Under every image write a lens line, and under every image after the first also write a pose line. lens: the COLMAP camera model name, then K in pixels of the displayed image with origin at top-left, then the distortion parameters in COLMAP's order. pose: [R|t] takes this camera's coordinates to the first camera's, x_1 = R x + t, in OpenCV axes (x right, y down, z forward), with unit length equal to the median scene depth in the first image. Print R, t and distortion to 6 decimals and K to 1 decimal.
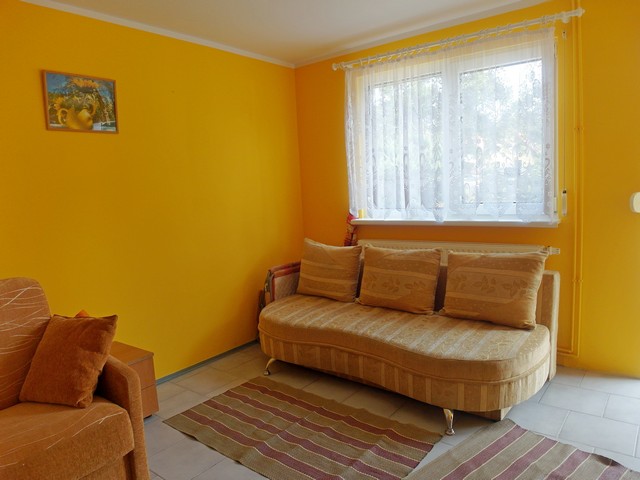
lens RADIAL K [[461.1, 0, 320.0], [0, 461.1, 240.0], [0, 0, 1]] dist [-0.054786, 0.000092]
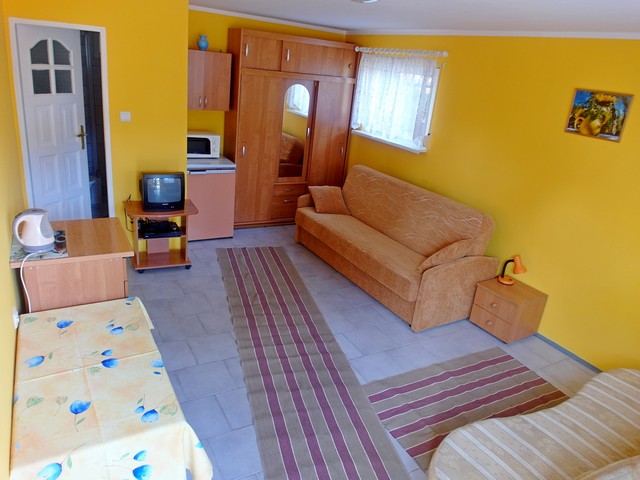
lens RADIAL K [[461.1, 0, 320.0], [0, 461.1, 240.0], [0, 0, 1]] dist [-0.054786, 0.000092]
pose [[-0.418185, 0.324604, -0.848383, 0.962099], [-0.193736, 0.880608, 0.432430, -0.387448], [0.887461, 0.345198, -0.305370, 0.826012]]
